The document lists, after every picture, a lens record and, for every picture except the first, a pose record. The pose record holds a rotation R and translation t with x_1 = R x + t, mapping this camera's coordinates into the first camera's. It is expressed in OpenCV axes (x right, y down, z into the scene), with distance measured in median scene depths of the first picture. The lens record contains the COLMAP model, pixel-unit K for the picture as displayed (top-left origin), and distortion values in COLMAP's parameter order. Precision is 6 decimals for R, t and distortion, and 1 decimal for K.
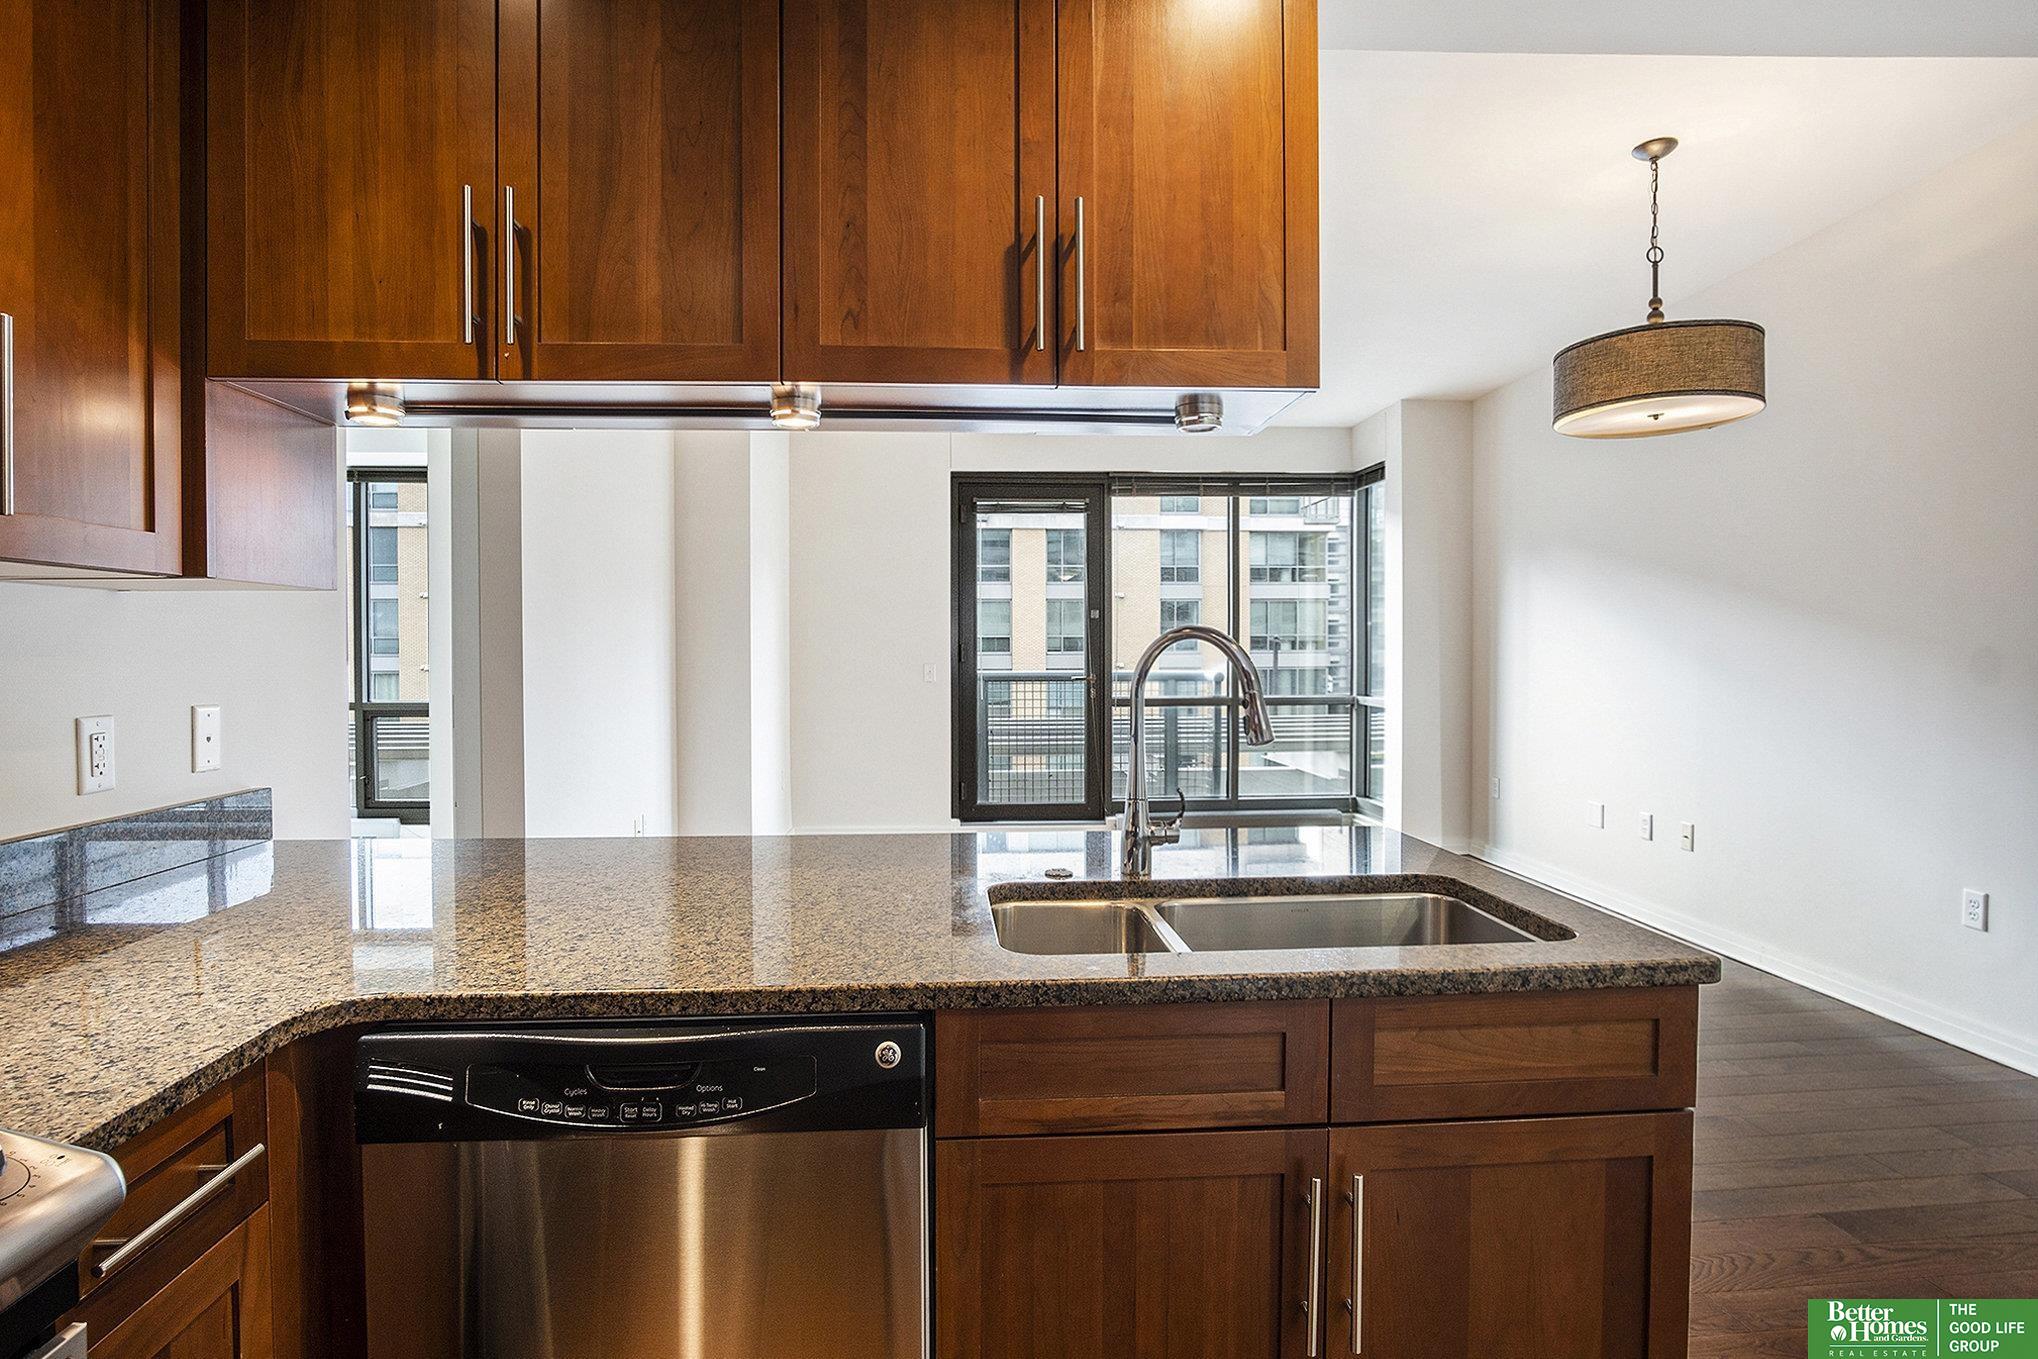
lens RADIAL K [[1119.8, 0, 1011.1], [0, 1119.8, 668.9], [0, 0, 1]] dist [-0.003852, -0.001858]
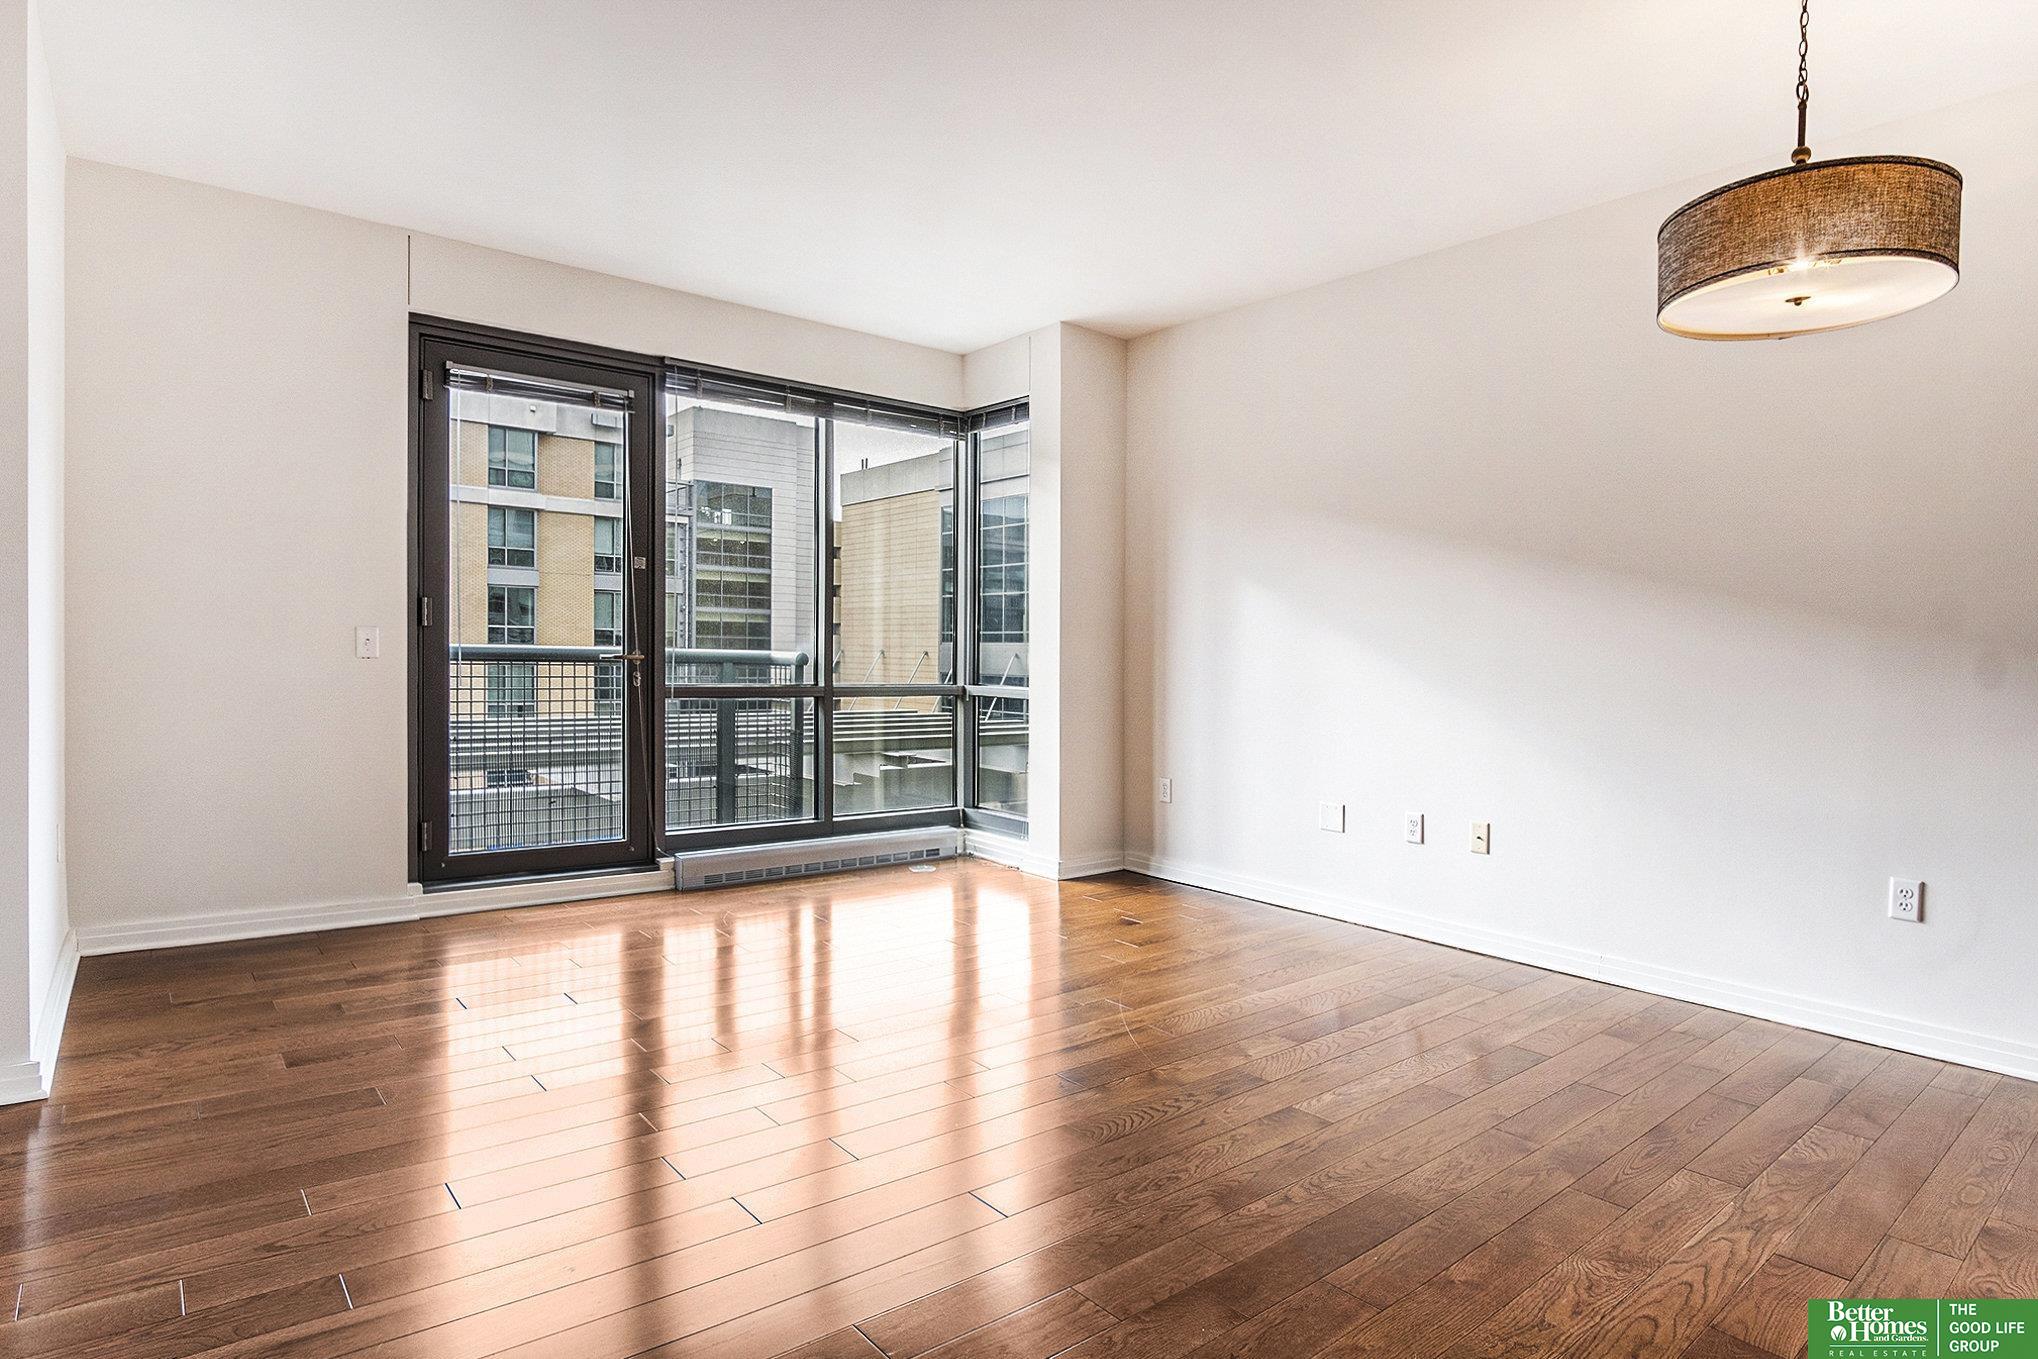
lens RADIAL K [[1097.0, 0, 1045.4], [0, 1097.0, 698.2], [0, 0, 1]] dist [-0.042215, 0.000471]
pose [[0.803698, -0.003698, 0.595026, -0.120828], [-0.012401, 0.999659, 0.022963, 0.014856], [-0.594908, -0.025835, 0.803379, 0.324576]]
